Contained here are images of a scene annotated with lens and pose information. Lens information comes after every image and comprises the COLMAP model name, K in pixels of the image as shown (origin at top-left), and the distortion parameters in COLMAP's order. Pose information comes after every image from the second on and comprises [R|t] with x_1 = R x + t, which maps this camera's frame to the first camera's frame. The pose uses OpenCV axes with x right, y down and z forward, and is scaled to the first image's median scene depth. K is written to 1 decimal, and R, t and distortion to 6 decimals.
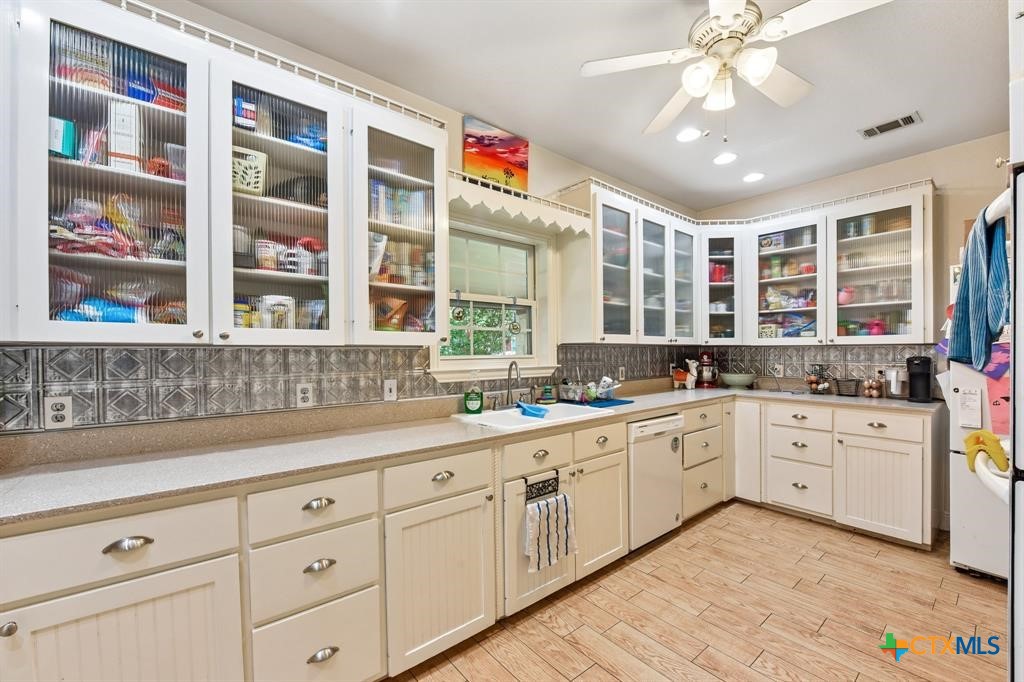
lens RADIAL K [[421.7, 0, 514.3], [0, 421.7, 349.2], [0, 0, 1]] dist [-0.001483, -0.000588]
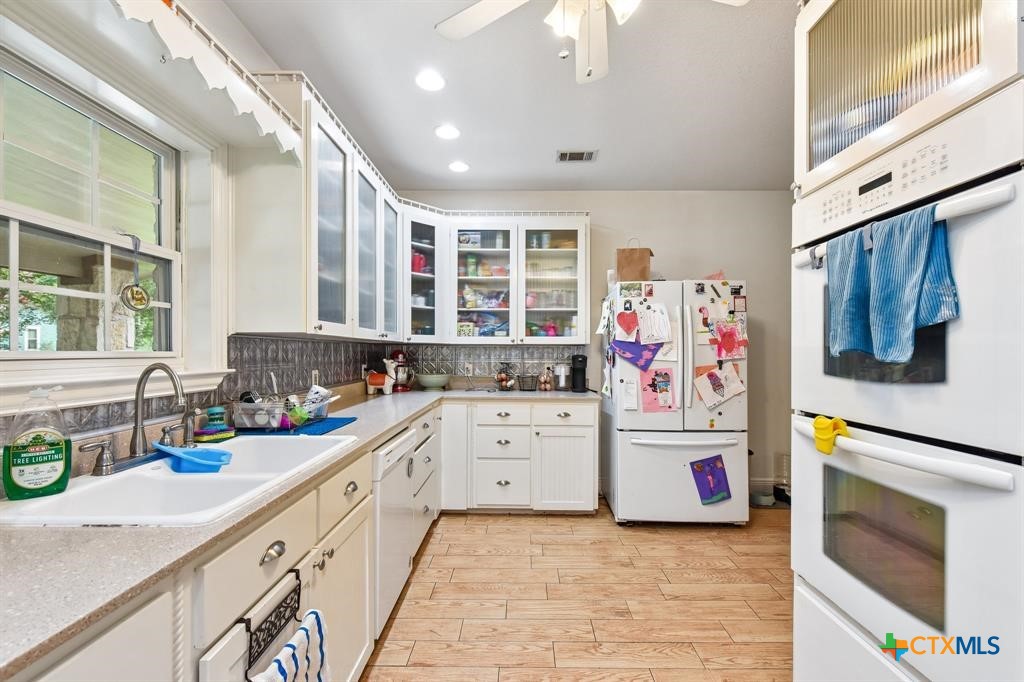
lens RADIAL K [[428.3, 0, 520.4], [0, 428.3, 345.3], [0, 0, 1]] dist [0.018645, -0.014340]
pose [[0.637407, 0.017767, 0.770323, -0.095348], [-0.007206, 0.999828, -0.017098, 0.011338], [-0.770494, 0.005347, 0.637425, 0.310043]]
